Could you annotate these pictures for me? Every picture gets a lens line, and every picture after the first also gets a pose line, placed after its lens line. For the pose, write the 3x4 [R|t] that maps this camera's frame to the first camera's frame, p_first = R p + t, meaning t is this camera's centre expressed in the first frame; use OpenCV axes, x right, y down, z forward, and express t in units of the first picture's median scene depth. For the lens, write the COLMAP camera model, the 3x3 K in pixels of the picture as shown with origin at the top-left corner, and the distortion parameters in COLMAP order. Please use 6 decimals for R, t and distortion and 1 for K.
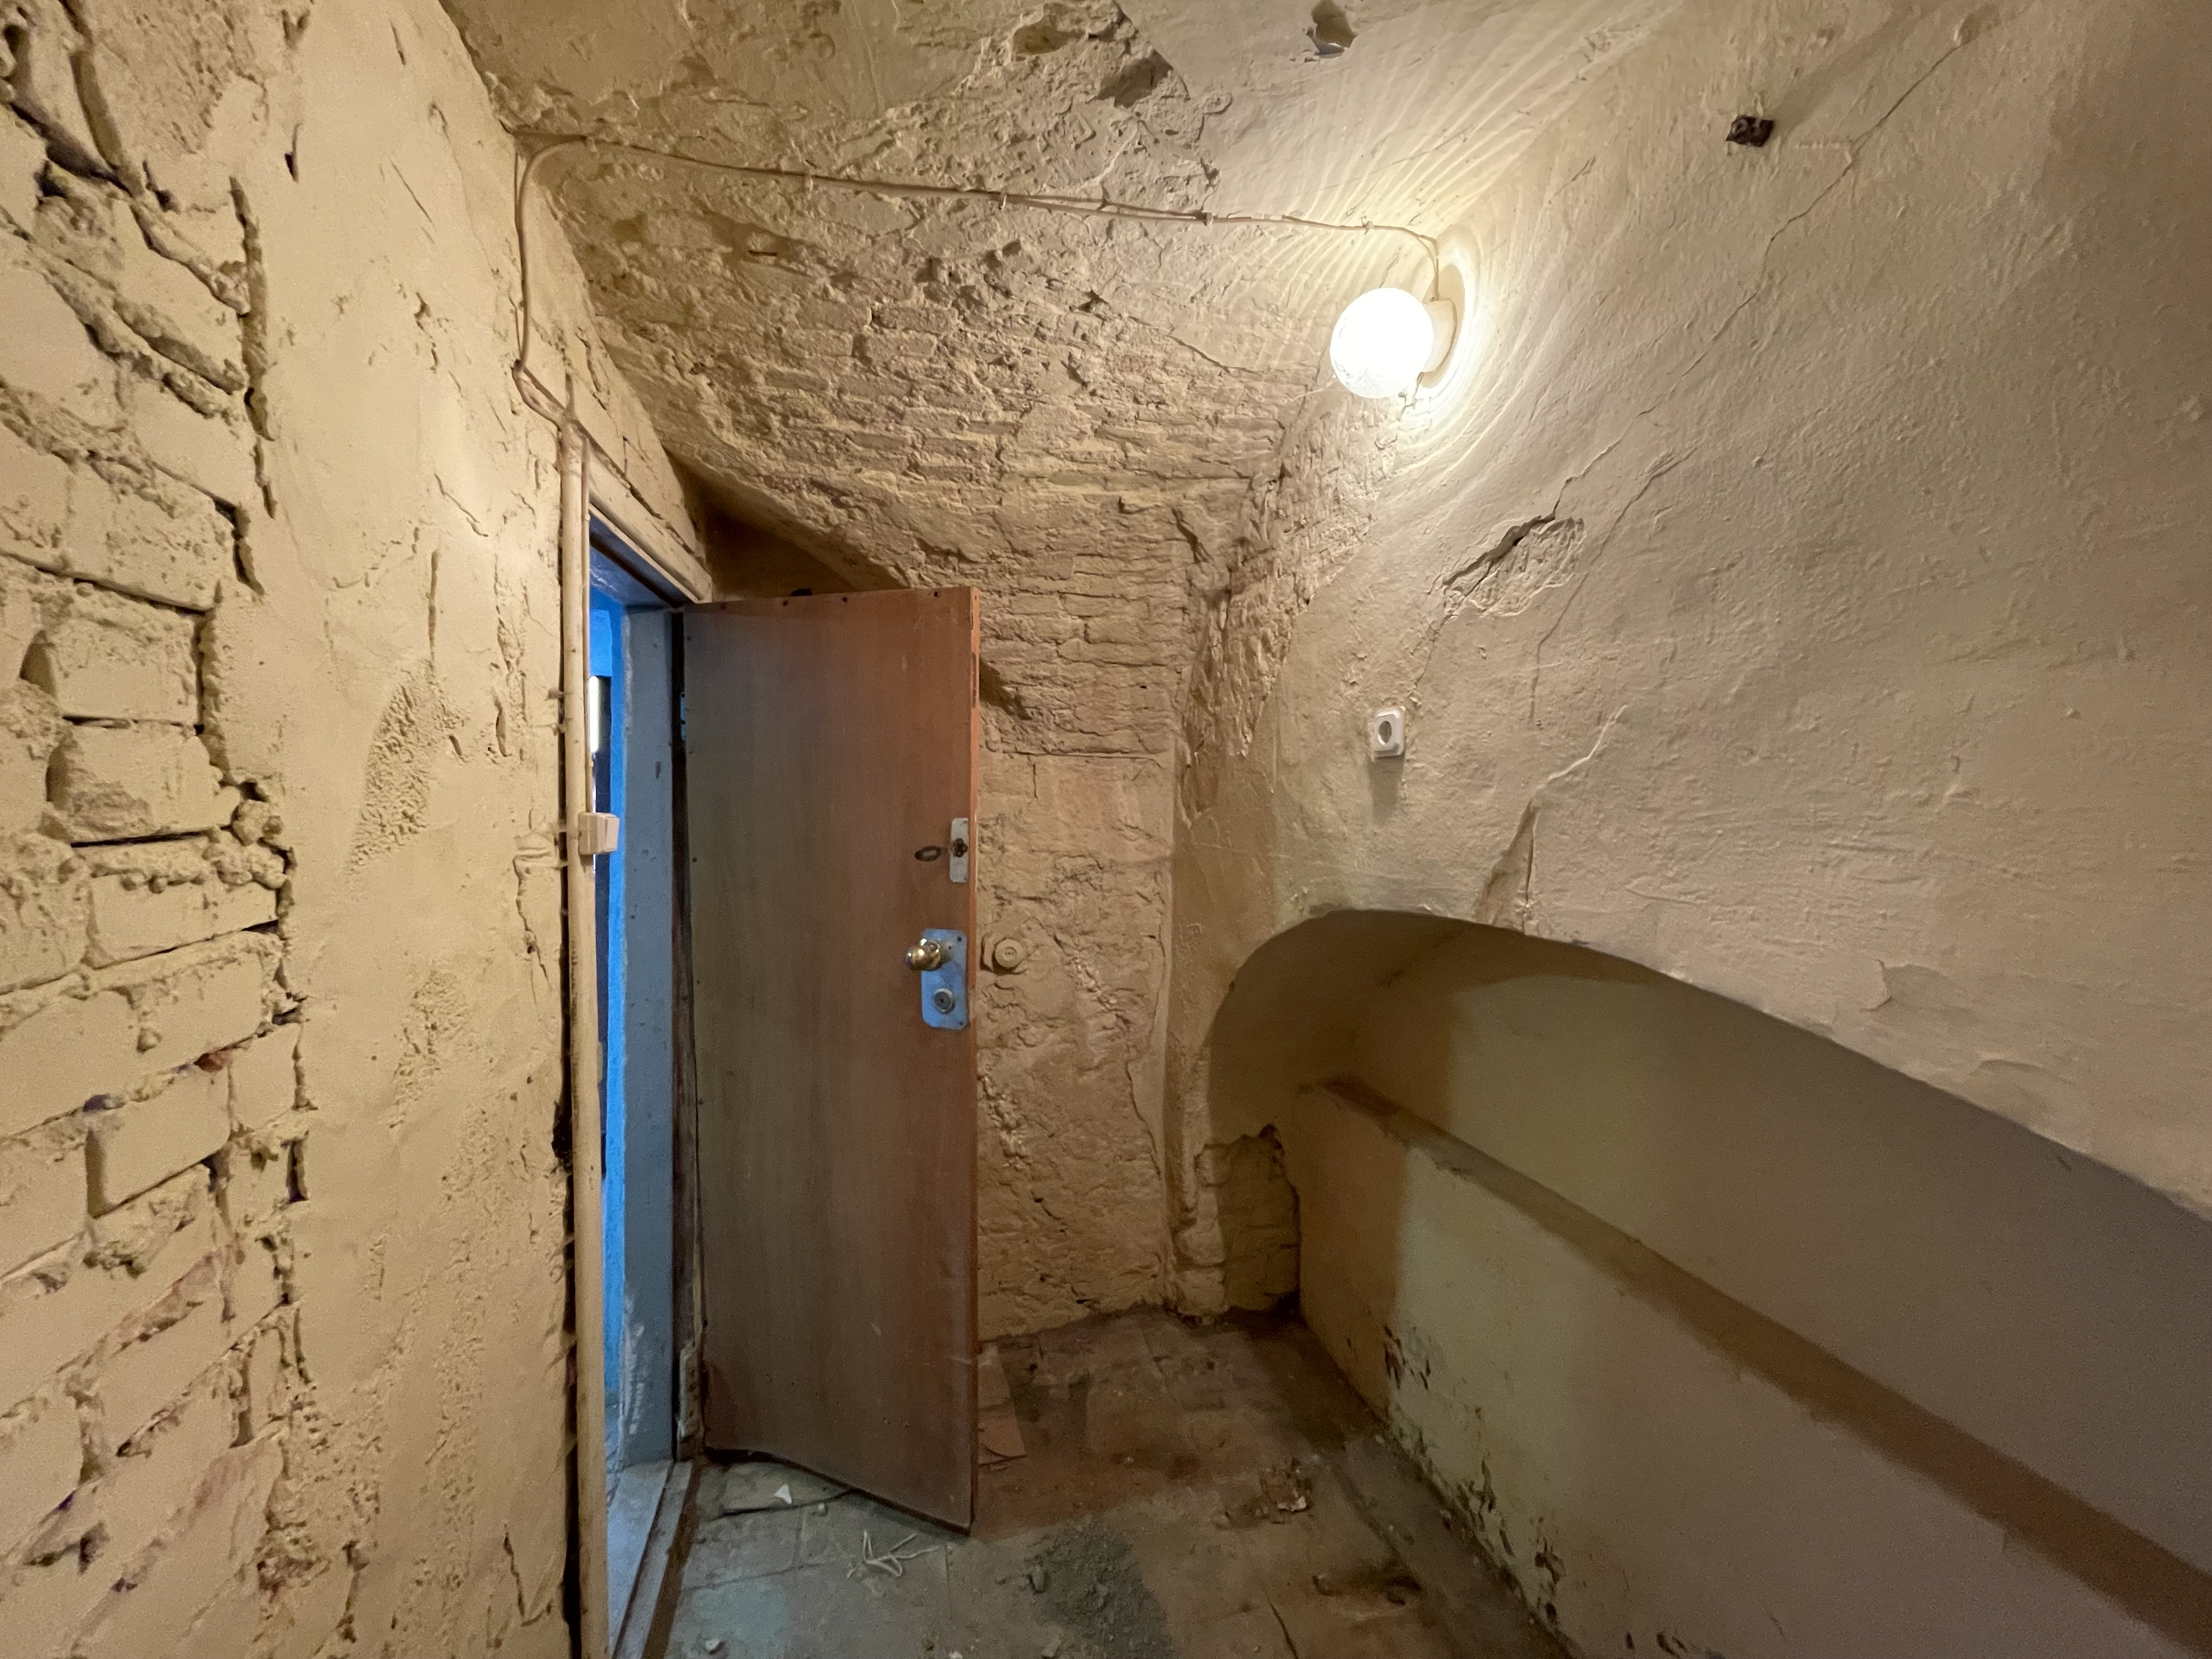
lens RADIAL K [[897.4, 0, 1098.0], [0, 897.4, 831.3], [0, 0, 1]] dist [-0.003640, 0.000072]
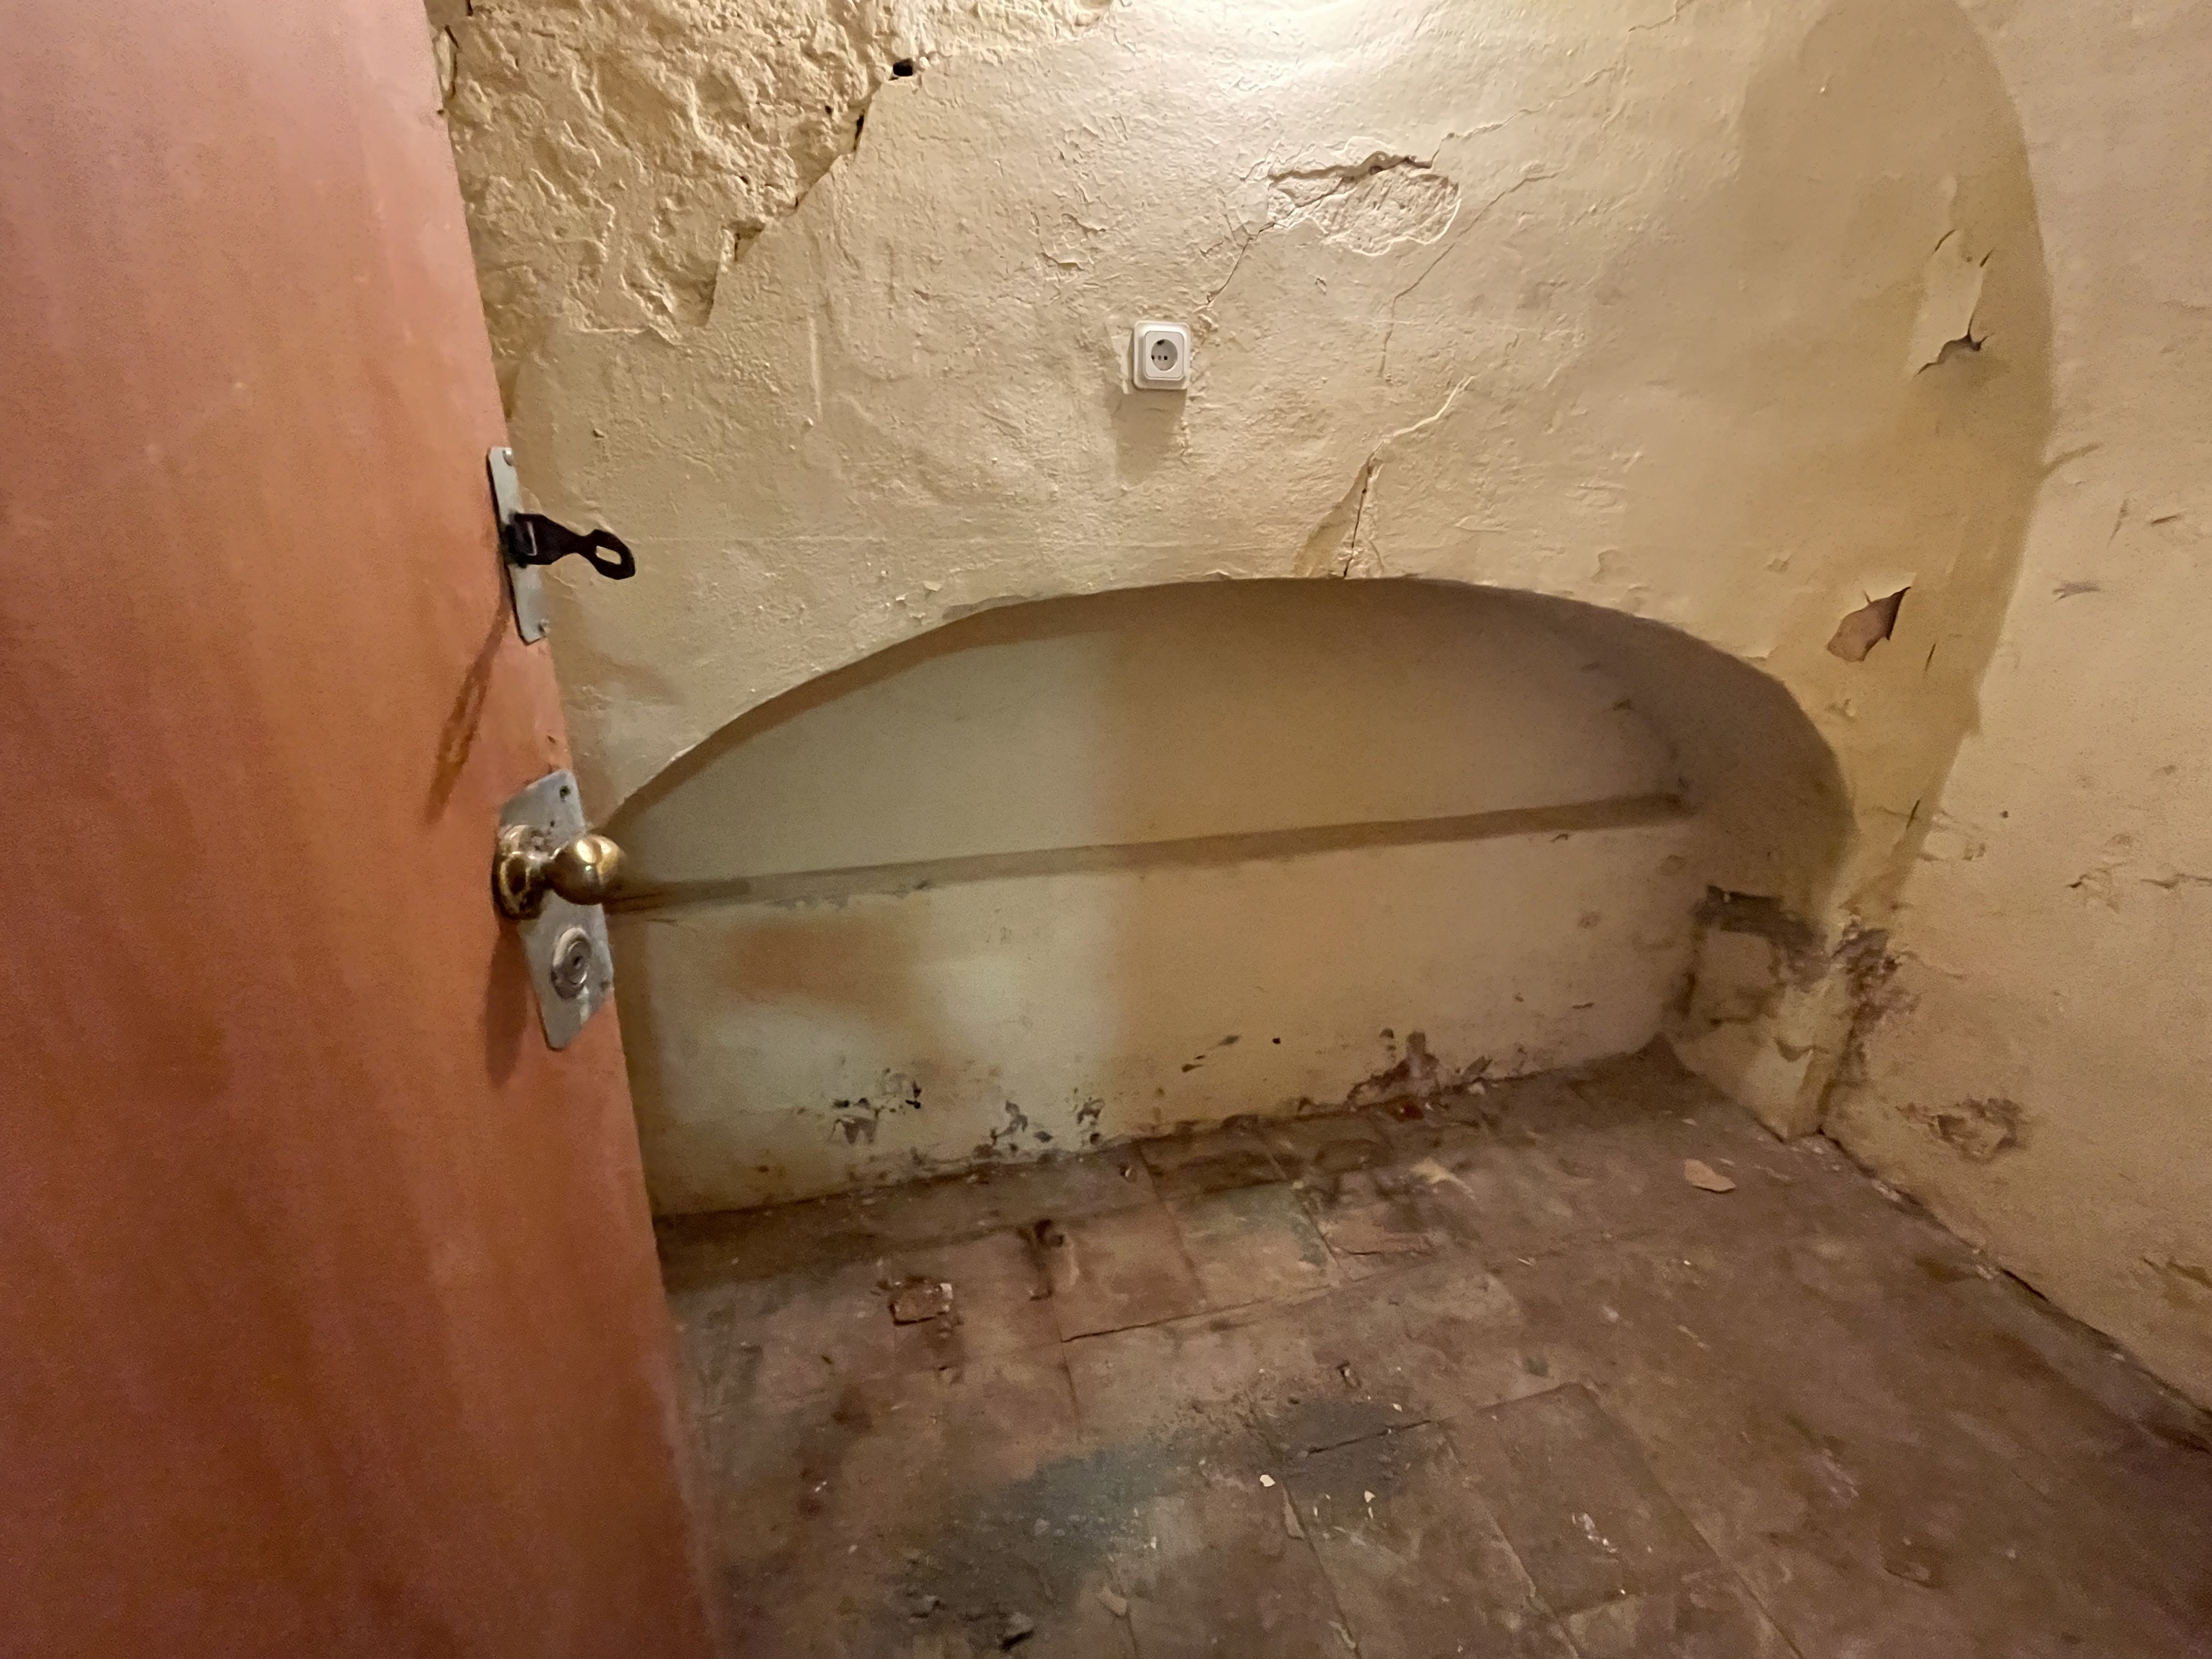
lens RADIAL K [[897.4, 0, 1102.7], [0, 897.4, 831.5], [0, 0, 1]] dist [-0.003640, 0.000072]
pose [[-0.016364, -0.364766, 0.930955, -0.678921], [0.019161, 0.930795, 0.365040, -0.009771], [-0.999682, 0.023811, -0.008242, 1.261399]]
